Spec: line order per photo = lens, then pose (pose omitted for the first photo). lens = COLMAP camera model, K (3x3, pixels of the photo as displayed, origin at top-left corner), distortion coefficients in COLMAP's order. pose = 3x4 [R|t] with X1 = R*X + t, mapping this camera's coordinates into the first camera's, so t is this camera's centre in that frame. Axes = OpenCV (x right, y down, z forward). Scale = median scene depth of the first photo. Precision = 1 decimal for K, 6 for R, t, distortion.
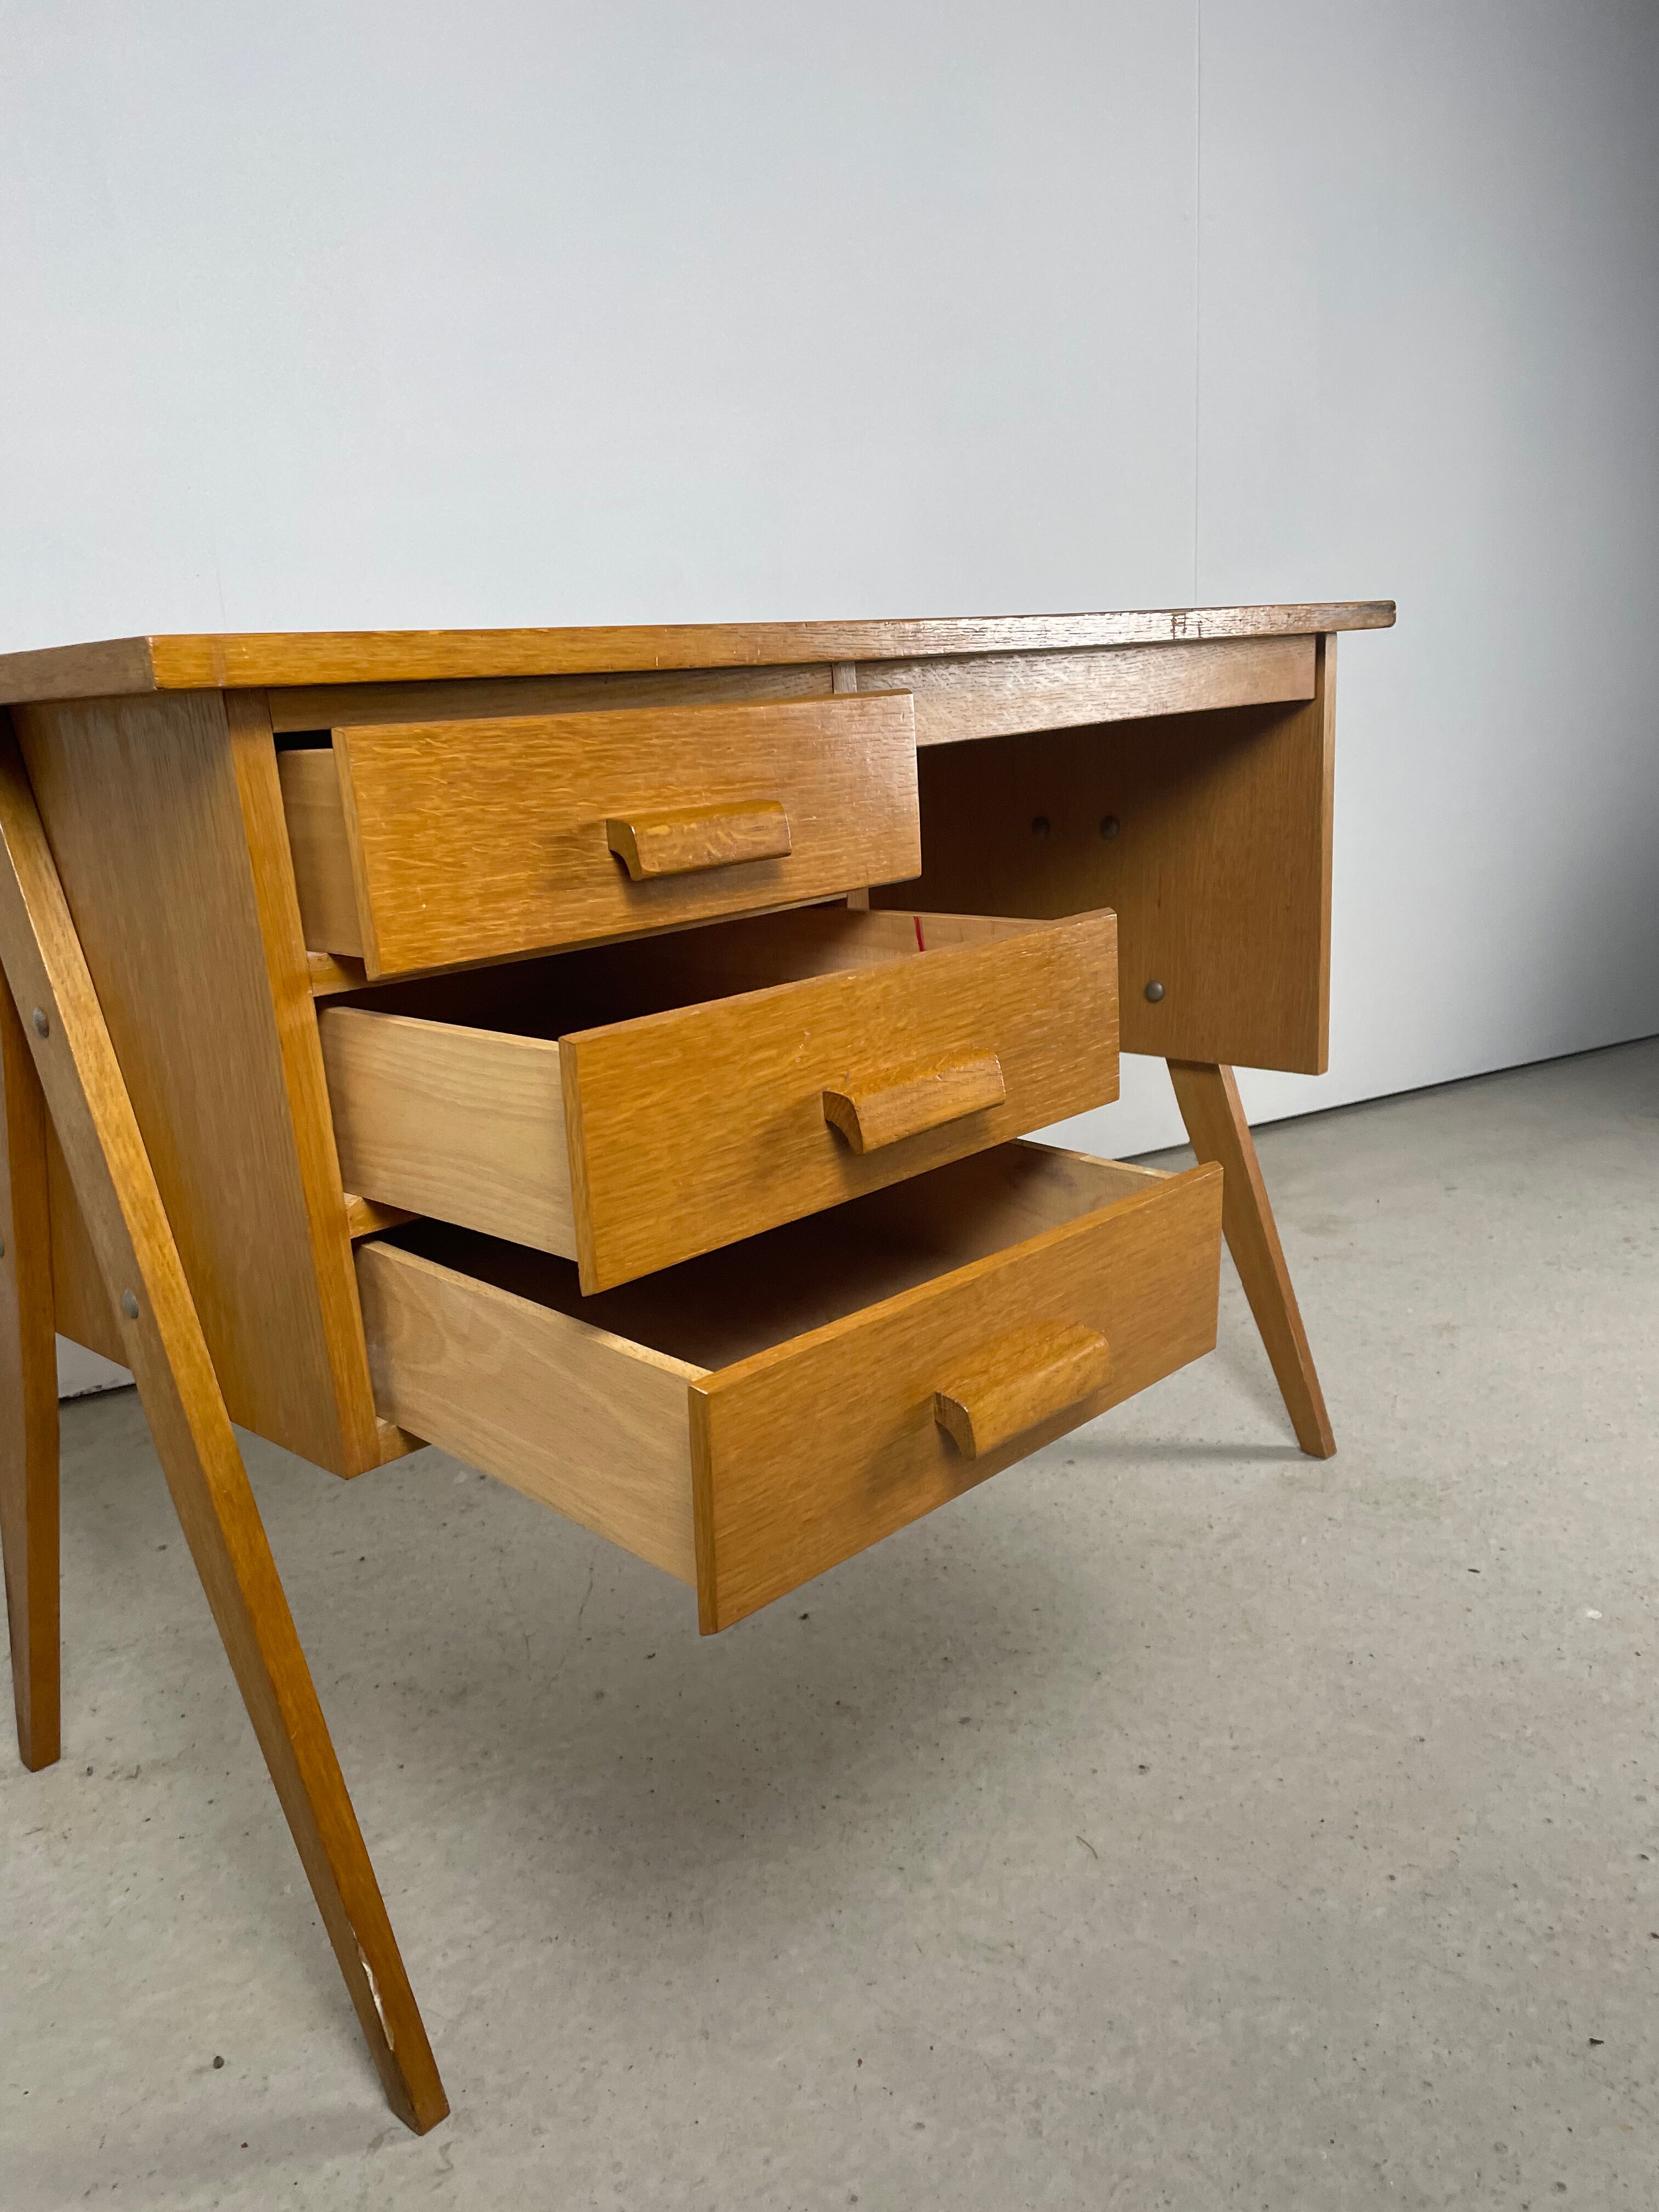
lens RADIAL K [[1688.4, 0, 825.3], [0, 1688.4, 1119.8], [0, 0, 1]] dist [0.063493, -0.090013]
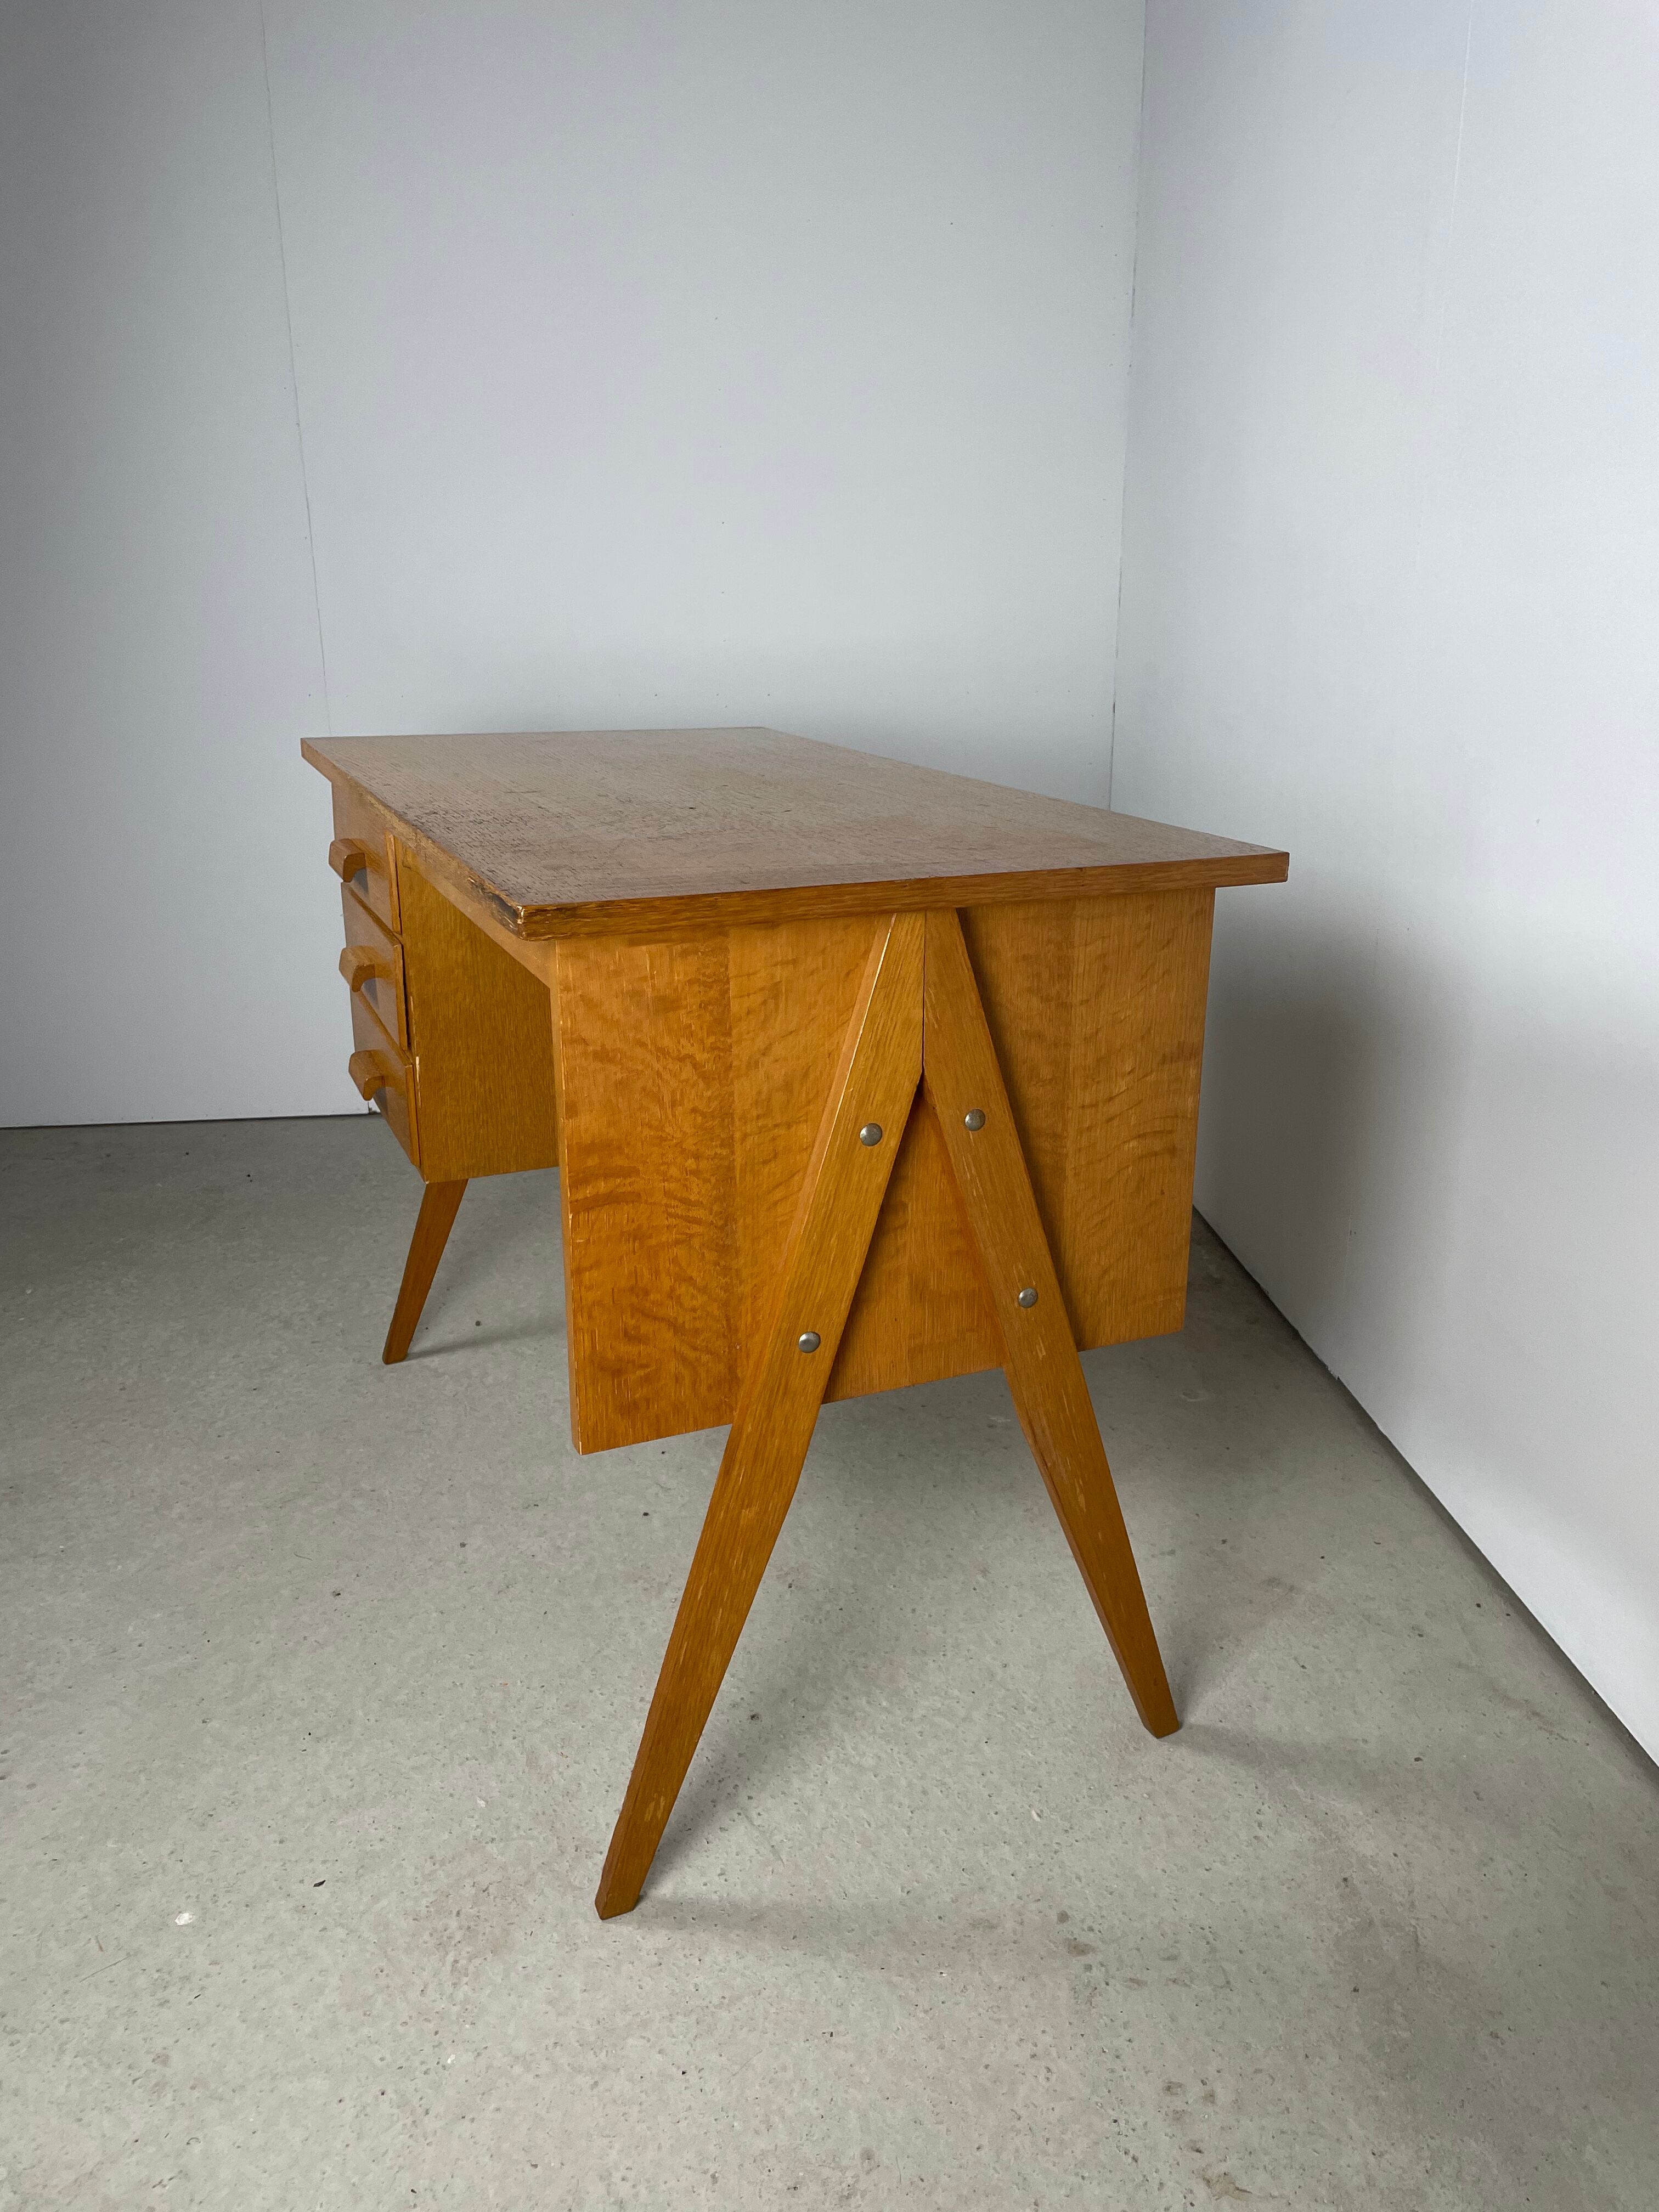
lens RADIAL K [[1693.5, 0, 834.3], [0, 1693.5, 1071.6], [0, 0, 1]] dist [0.078975, -0.095797]
pose [[-0.386944, 0.318285, -0.865430, 1.291632], [-0.213969, 0.881929, 0.420022, -0.792911], [0.896935, 0.347700, -0.273154, 1.857171]]
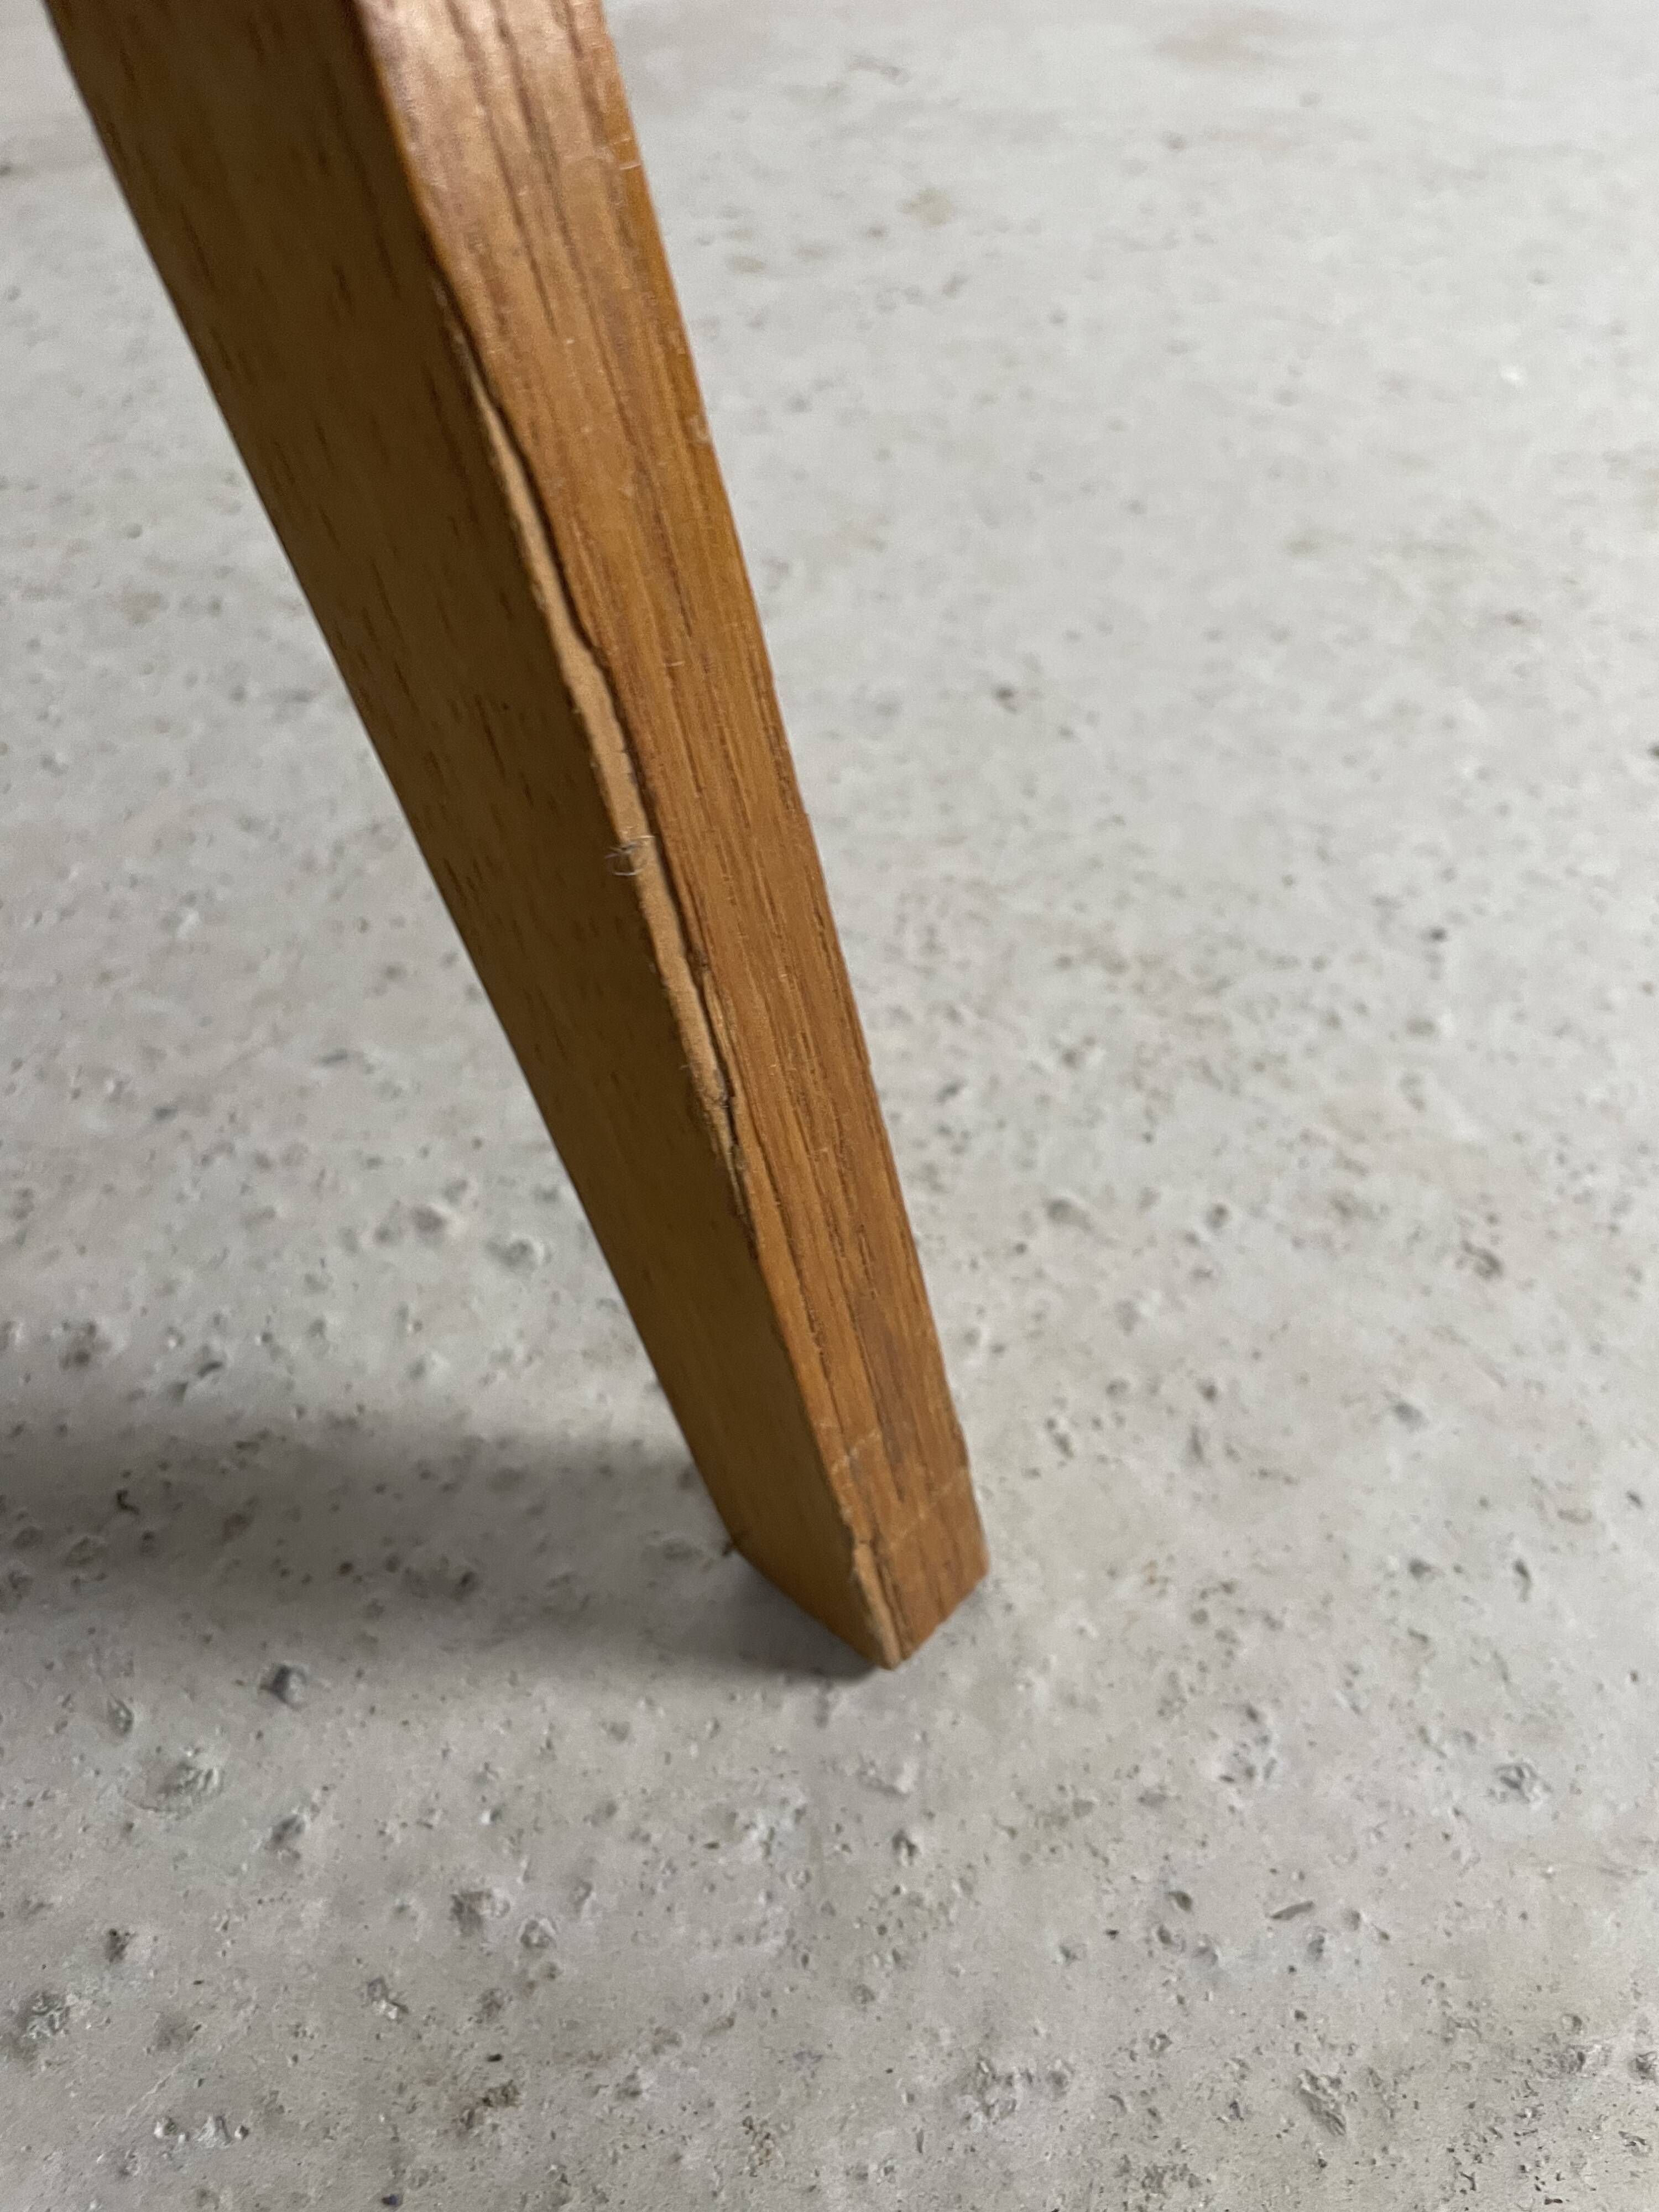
lens RADIAL K [[1688.4, 0, 825.3], [0, 1688.4, 1119.8], [0, 0, 1]] dist [0.063493, -0.090013]
pose [[0.996554, 0.003960, 0.082857, 0.438021], [-0.046990, 0.850090, 0.524538, 0.153361], [-0.068359, -0.526623, 0.847346, 1.432937]]
